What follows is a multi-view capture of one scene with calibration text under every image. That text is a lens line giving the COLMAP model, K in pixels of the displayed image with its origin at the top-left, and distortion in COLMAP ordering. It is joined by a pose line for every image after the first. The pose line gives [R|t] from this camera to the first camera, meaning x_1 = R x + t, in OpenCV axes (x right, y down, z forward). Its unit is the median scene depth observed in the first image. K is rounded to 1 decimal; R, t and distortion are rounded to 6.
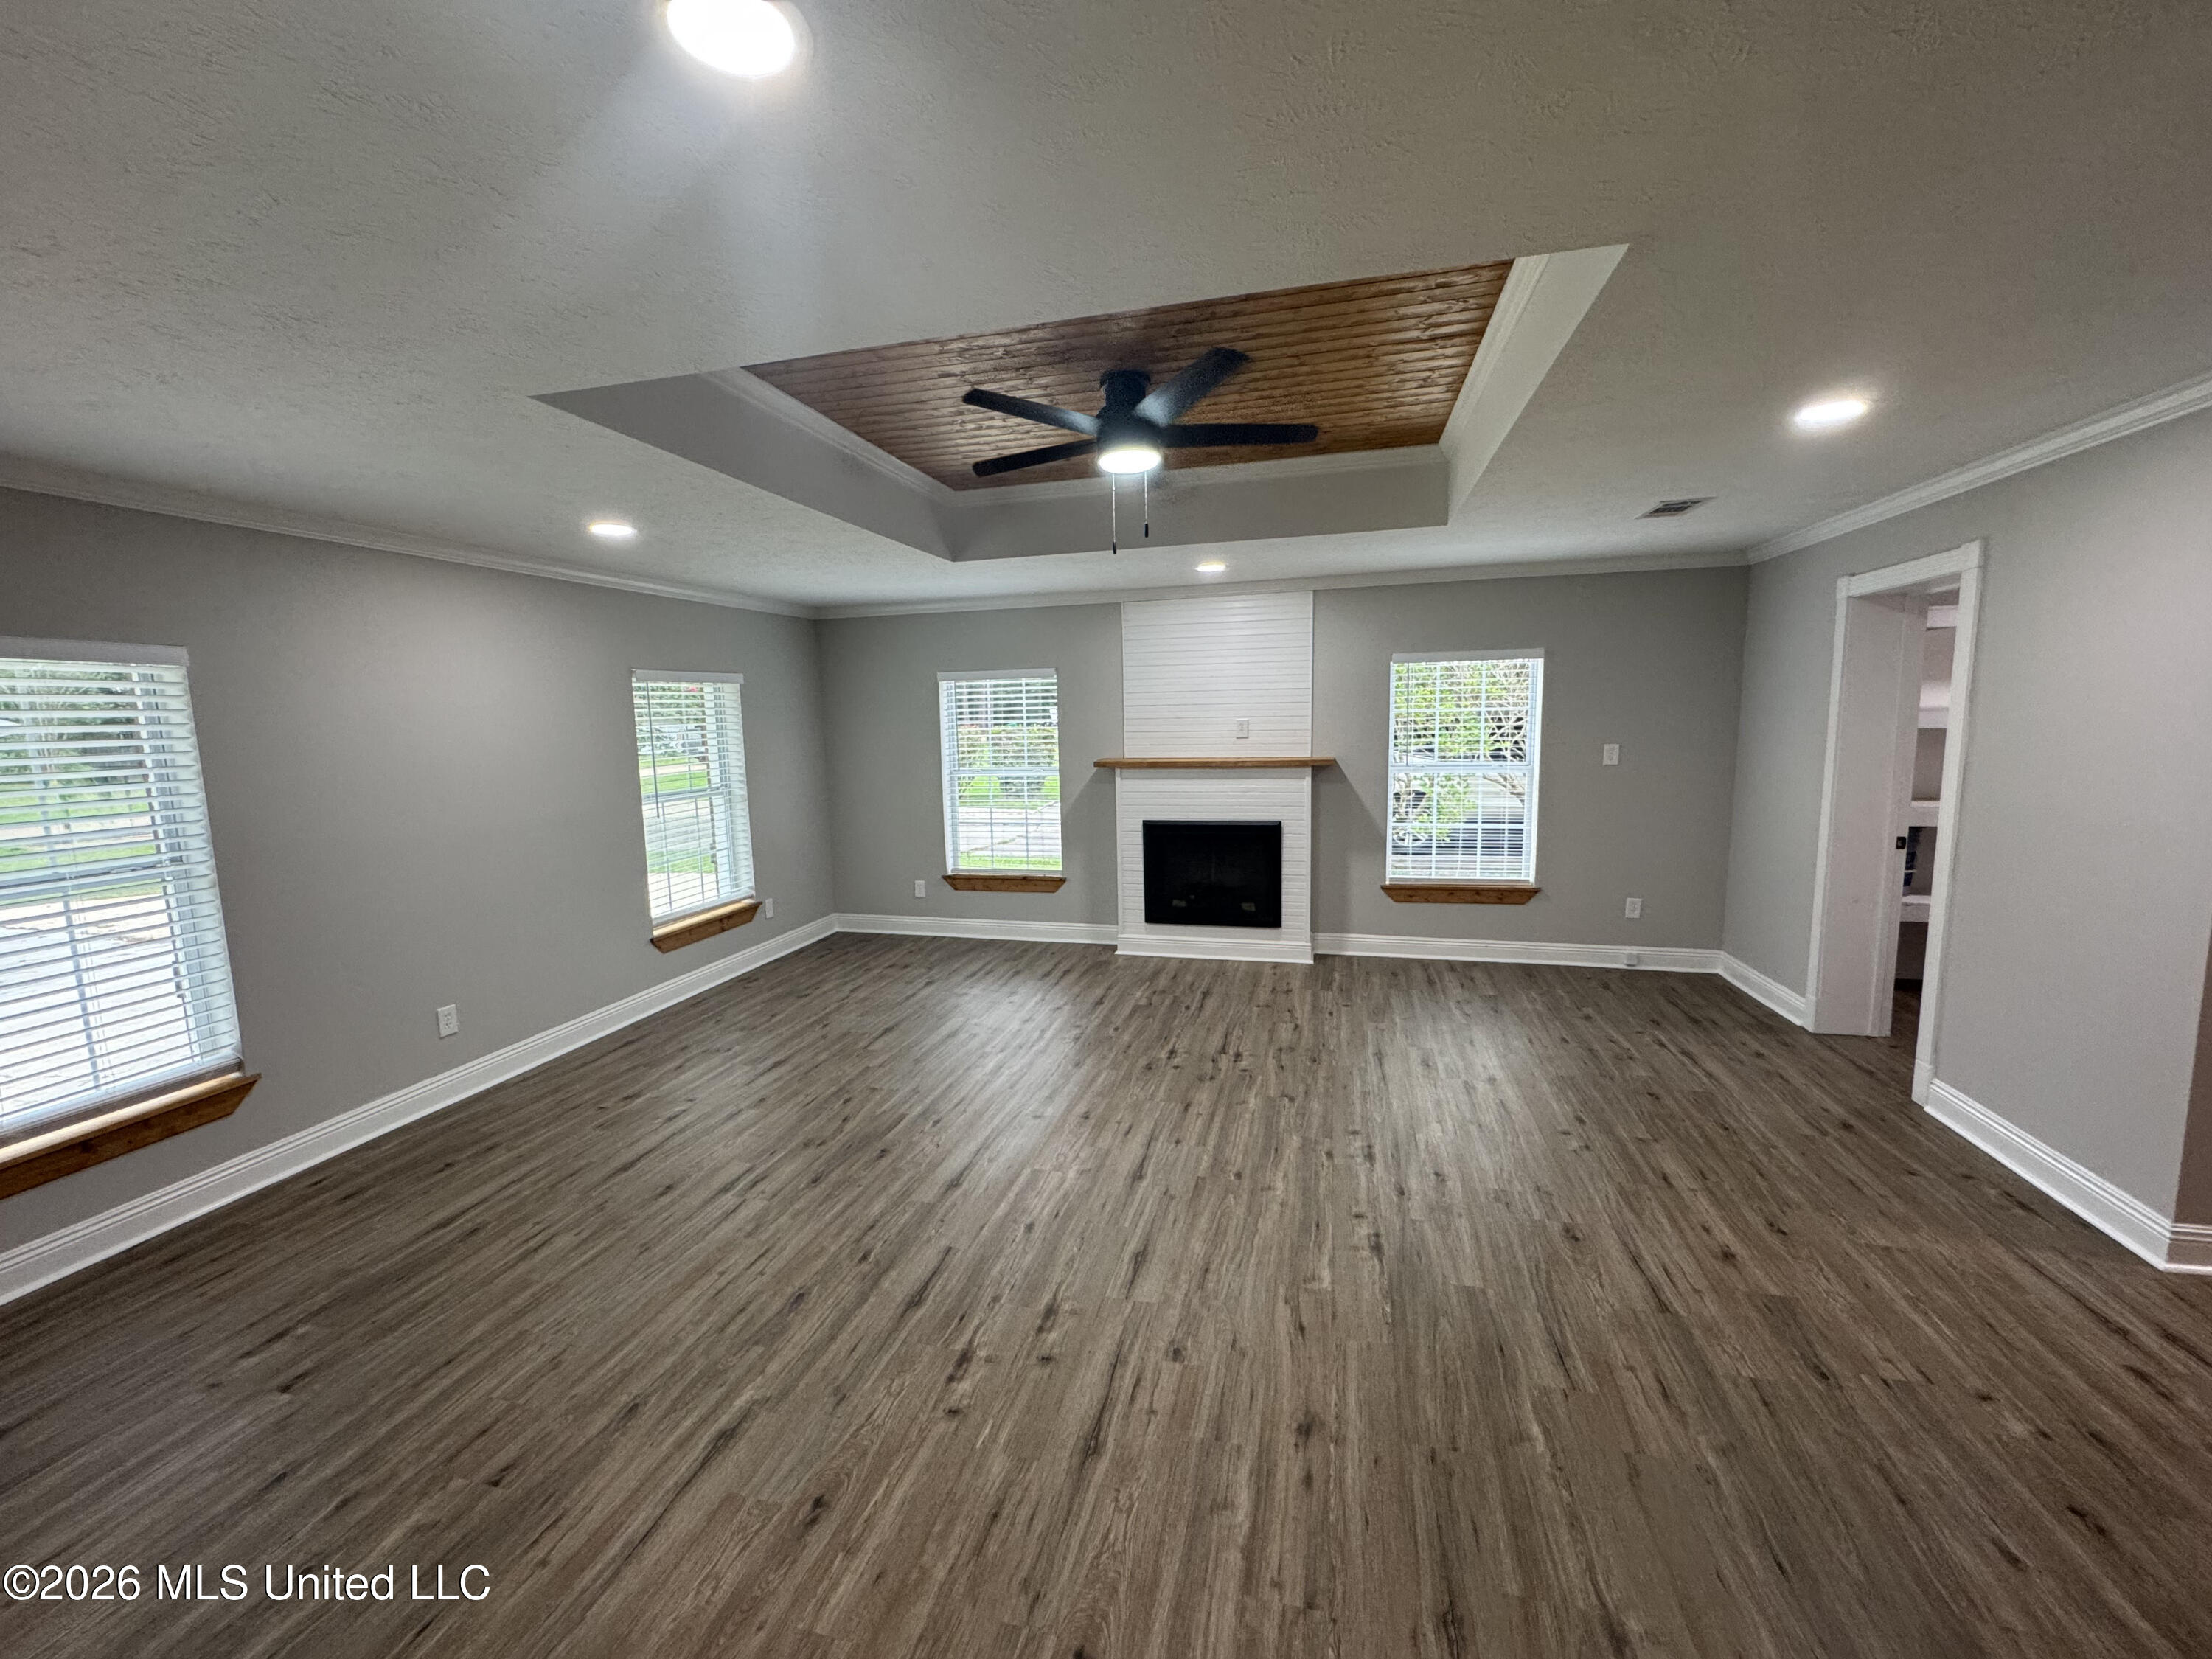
lens RADIAL K [[886.5, 0, 1103.3], [0, 886.5, 829.6], [0, 0, 1]] dist [-0.003893, 0.000396]
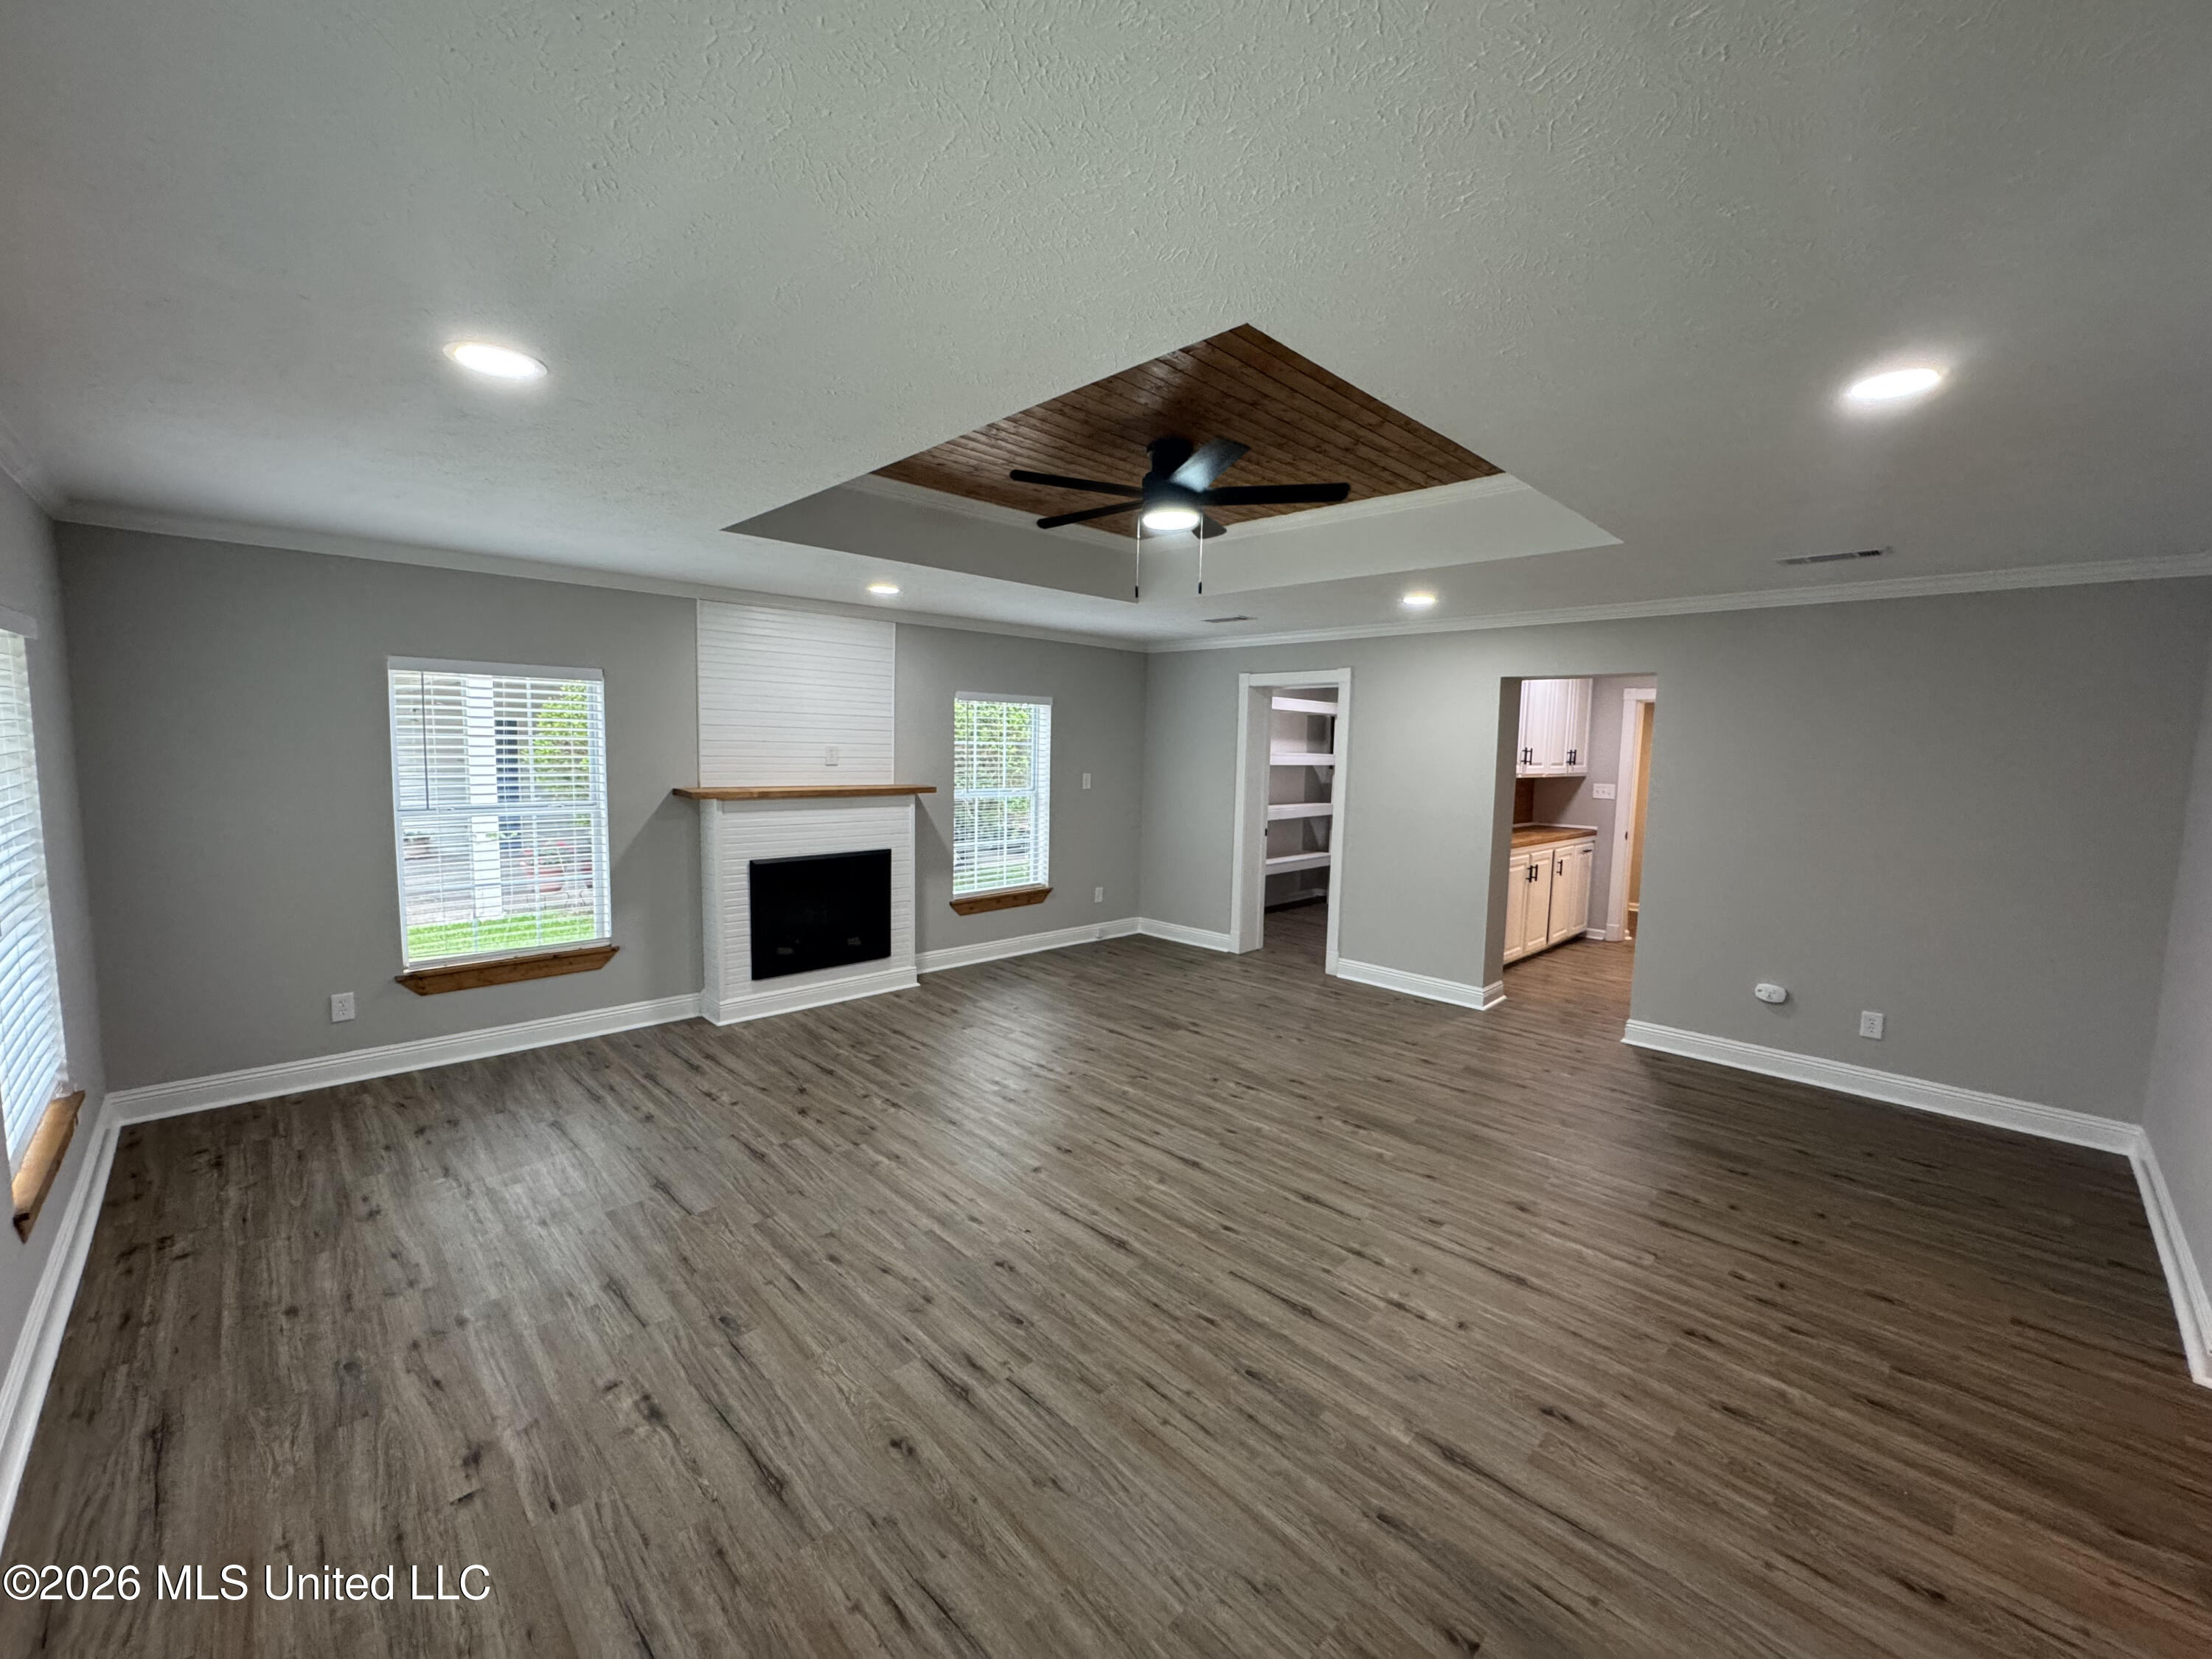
lens RADIAL K [[886.5, 0, 1103.3], [0, 886.5, 829.6], [0, 0, 1]] dist [-0.003893, 0.000396]
pose [[0.516817, -0.050767, 0.854589, -0.766377], [0.075287, 0.997068, 0.013701, -0.039472], [-0.852779, 0.057259, 0.519124, 0.403540]]
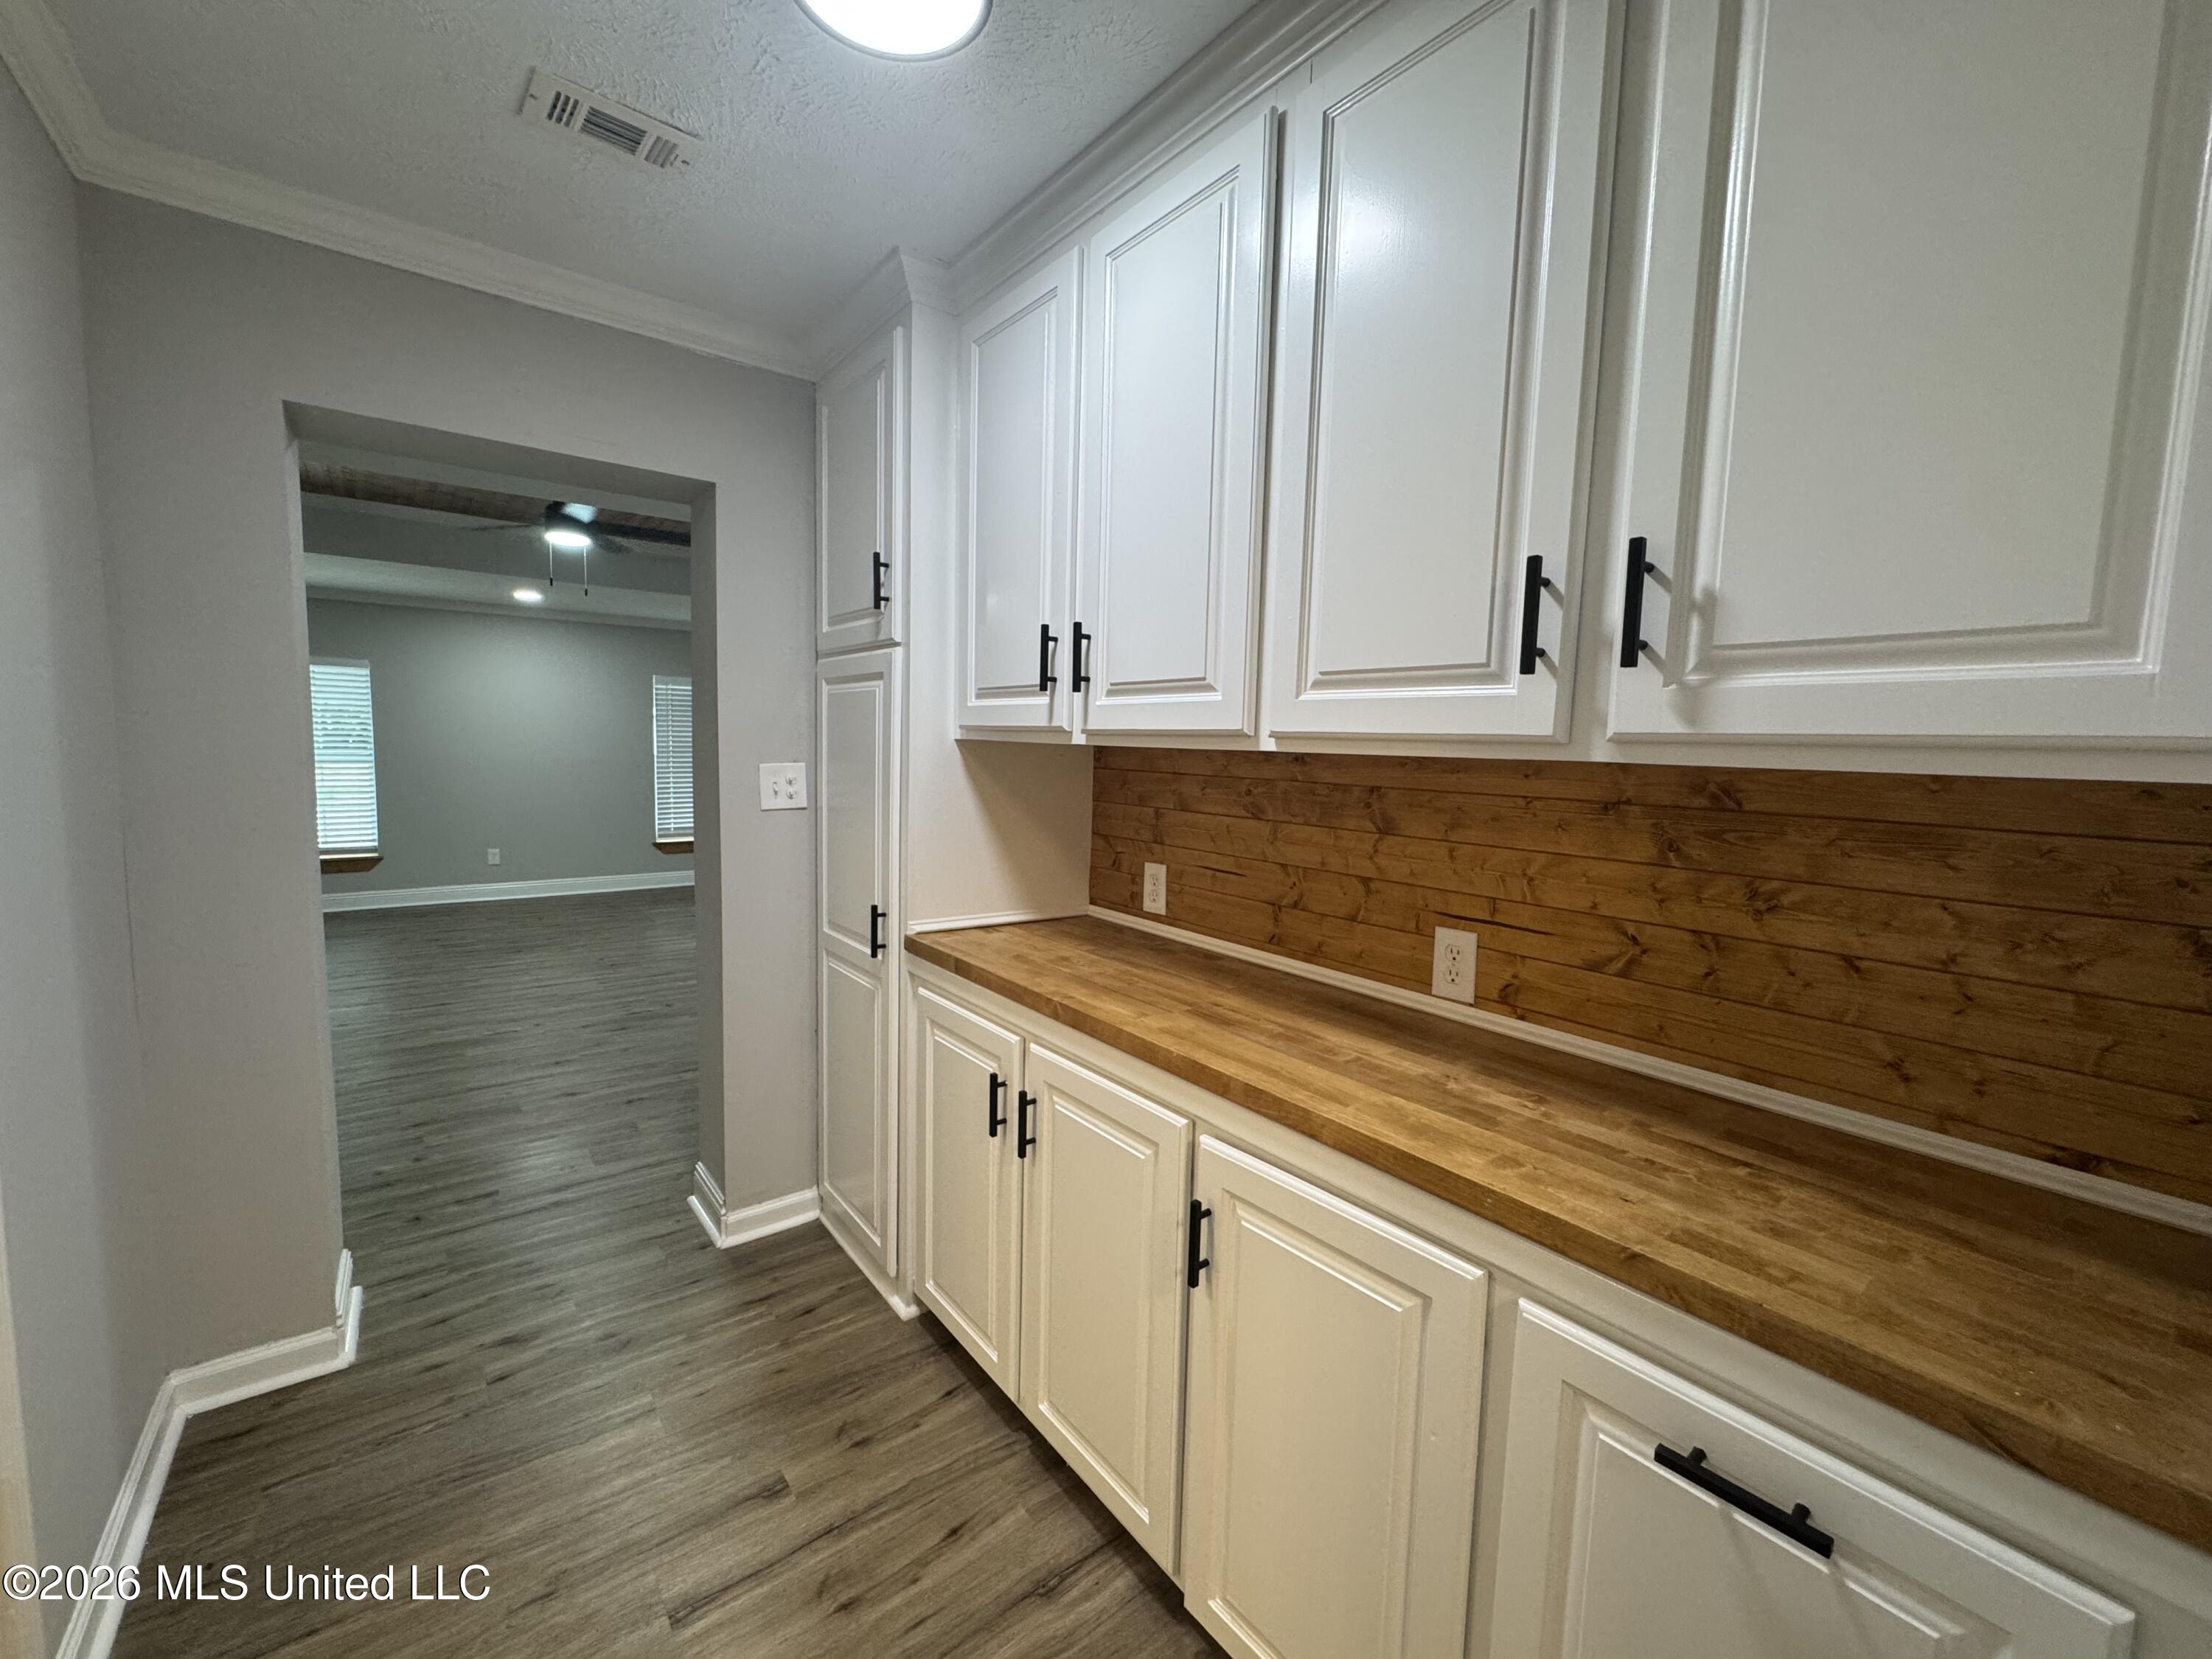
lens RADIAL K [[886.5, 0, 1103.3], [0, 886.5, 829.6], [0, 0, 1]] dist [-0.003893, 0.000396]
pose [[0.792600, 0.102896, -0.600997, 1.421098], [-0.123632, 0.992304, 0.006843, -0.016745], [0.597076, 0.068879, 0.799222, 0.256275]]
